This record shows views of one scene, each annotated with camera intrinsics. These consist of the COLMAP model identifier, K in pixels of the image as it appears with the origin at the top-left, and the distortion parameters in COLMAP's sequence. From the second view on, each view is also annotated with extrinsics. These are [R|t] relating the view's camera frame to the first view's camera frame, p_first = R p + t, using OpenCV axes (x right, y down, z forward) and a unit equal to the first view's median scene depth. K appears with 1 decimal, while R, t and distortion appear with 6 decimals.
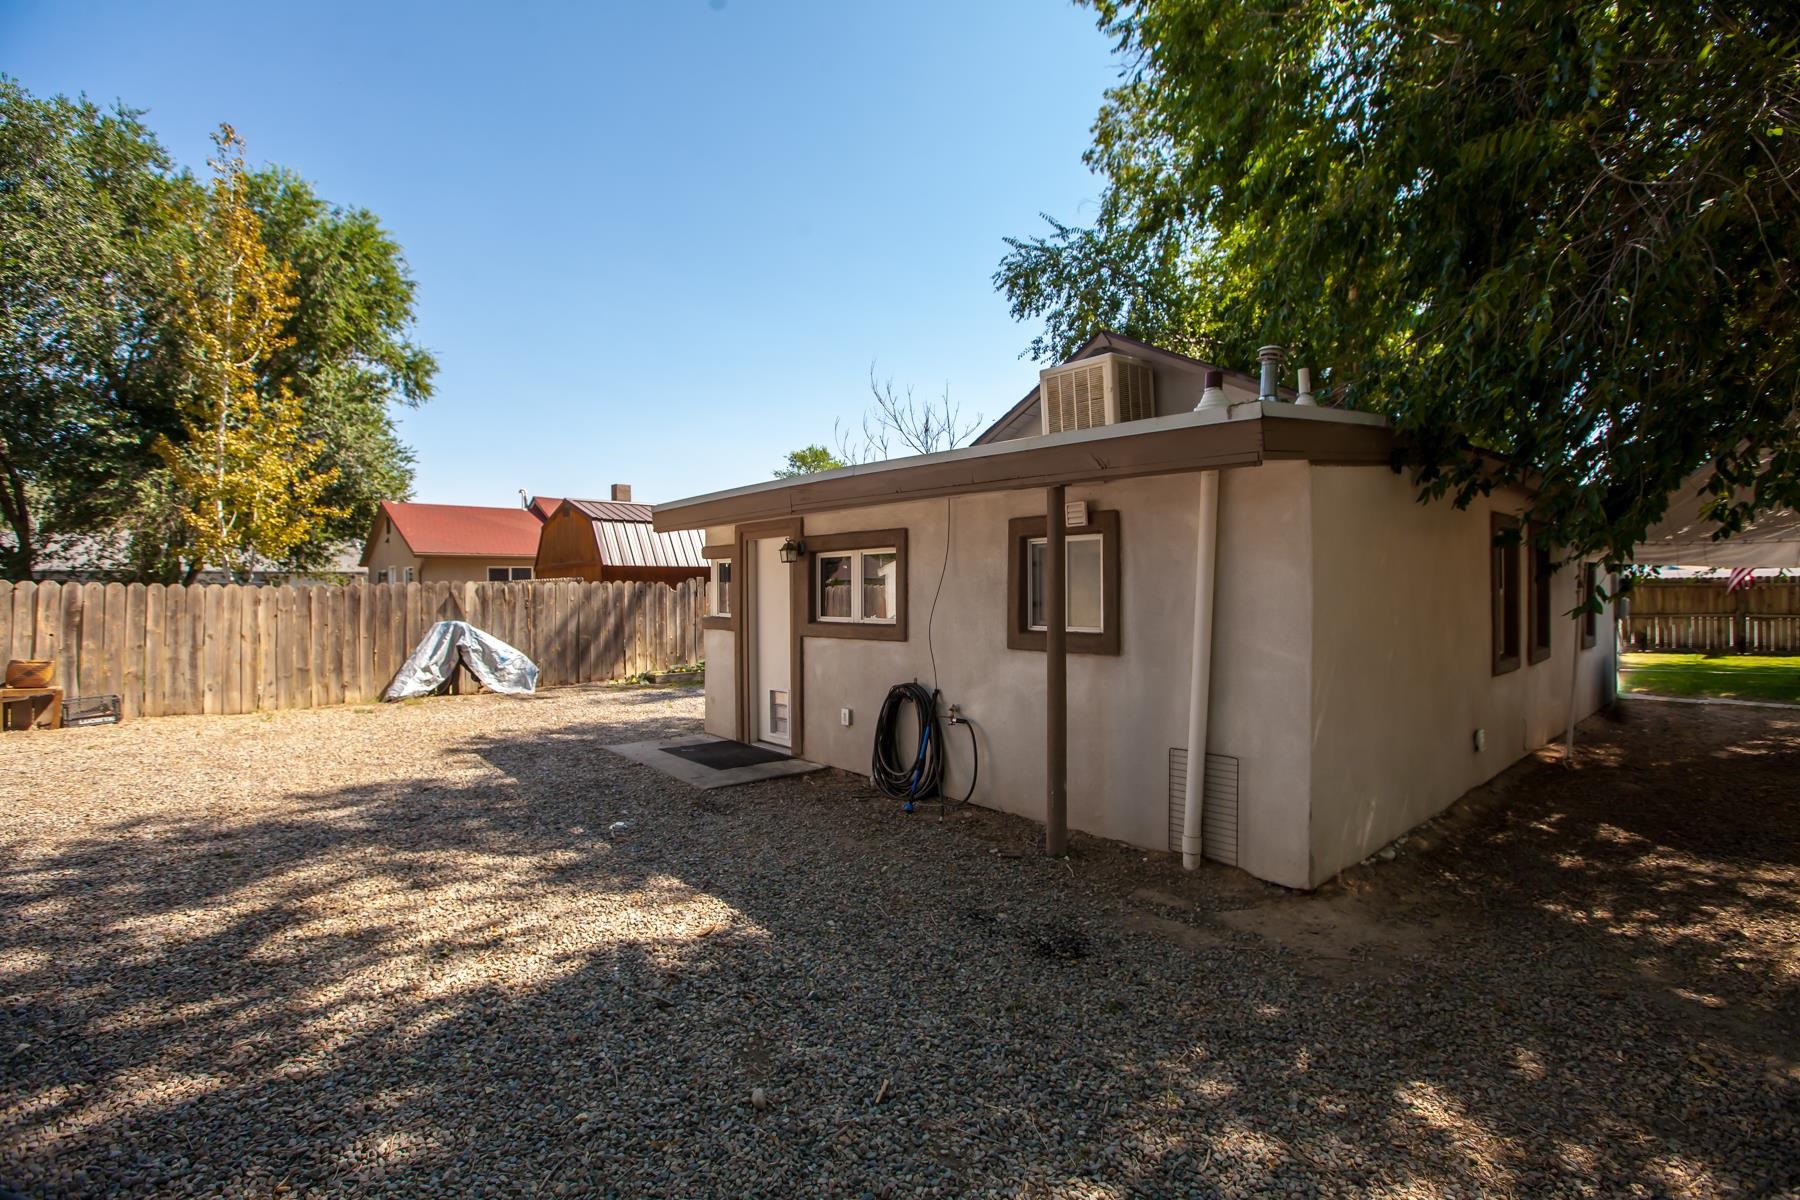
lens RADIAL K [[811.6, 0, 898.4], [0, 811.6, 594.1], [0, 0, 1]] dist [-0.040481, 0.012704]
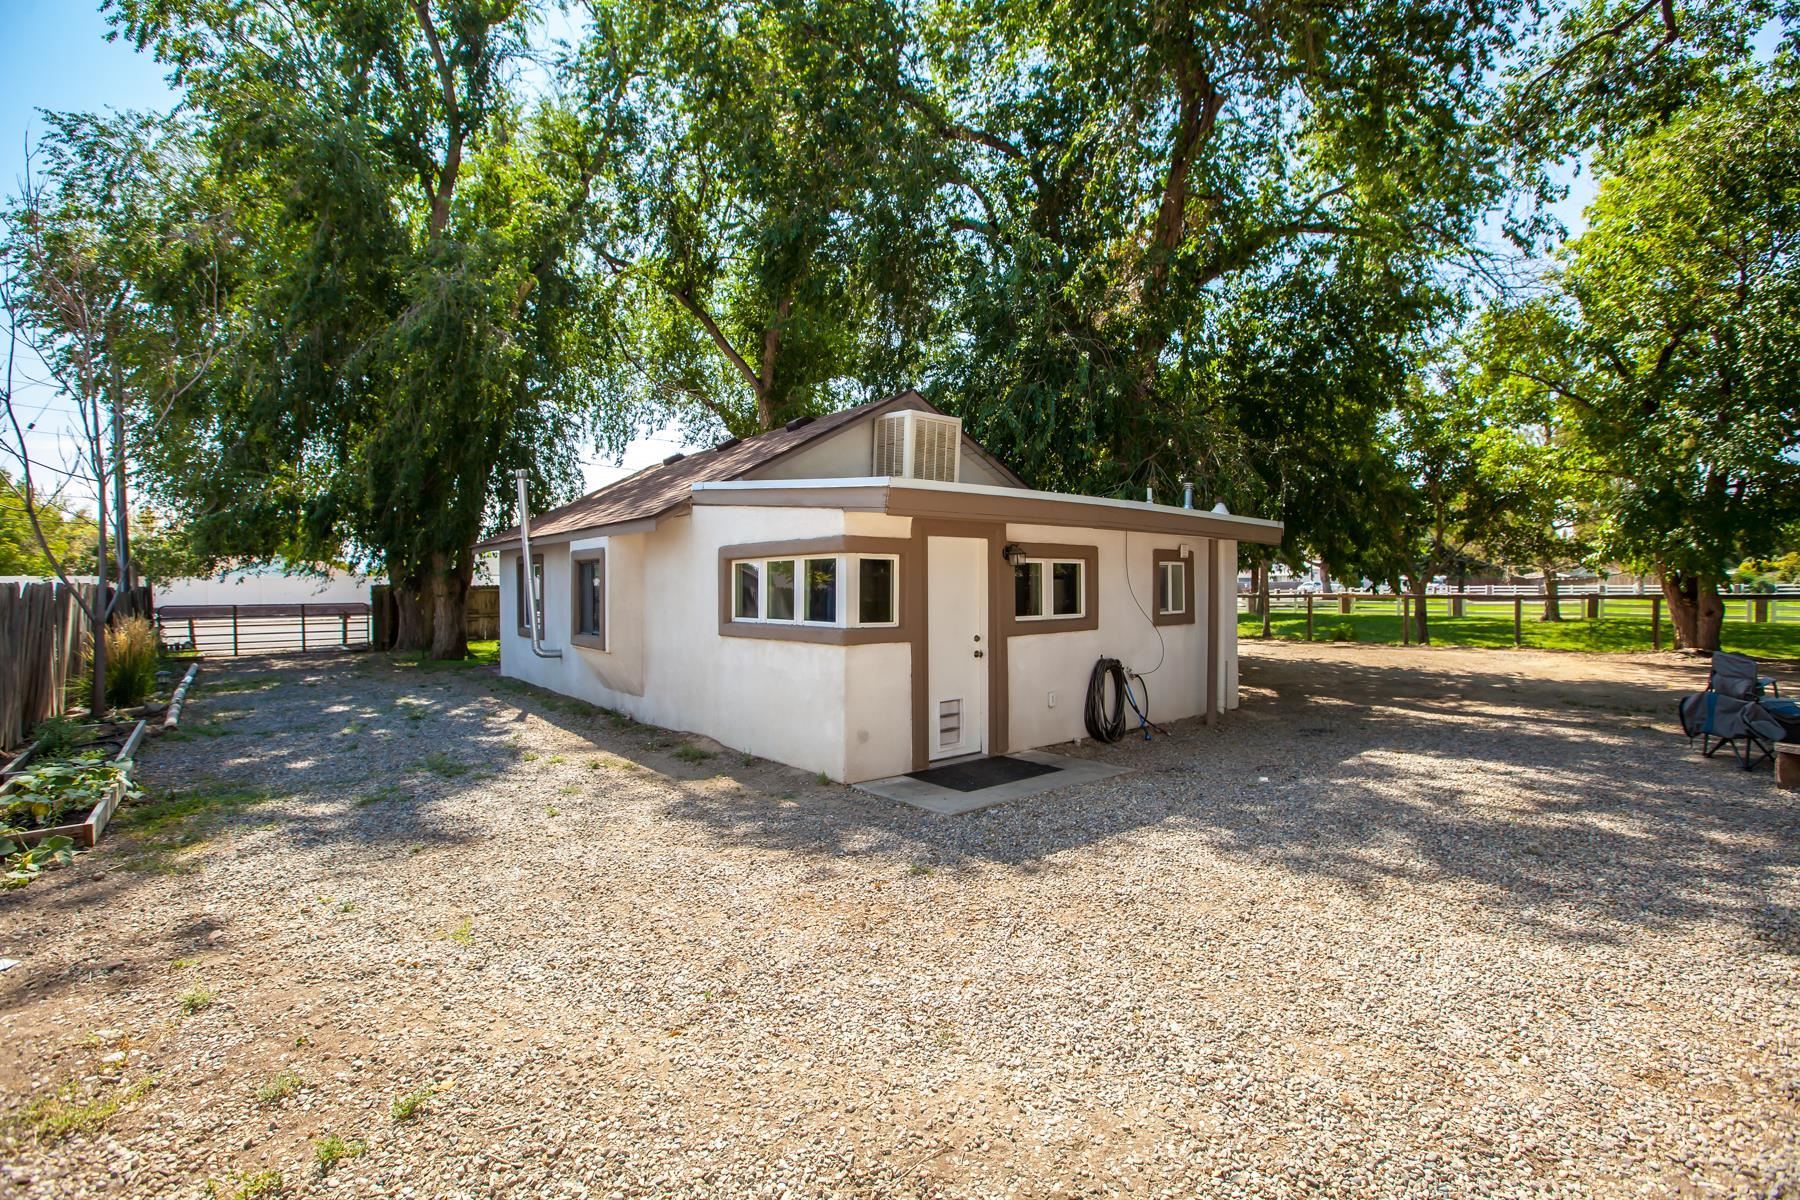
lens RADIAL K [[811.6, 0, 888.5], [0, 811.6, 593.8], [0, 0, 1]] dist [-0.040481, 0.012704]
pose [[0.060001, -0.011188, 0.998136, -1.197556], [0.007579, 0.999913, 0.010753, -0.017027], [-0.998170, 0.006919, 0.060080, 1.107012]]
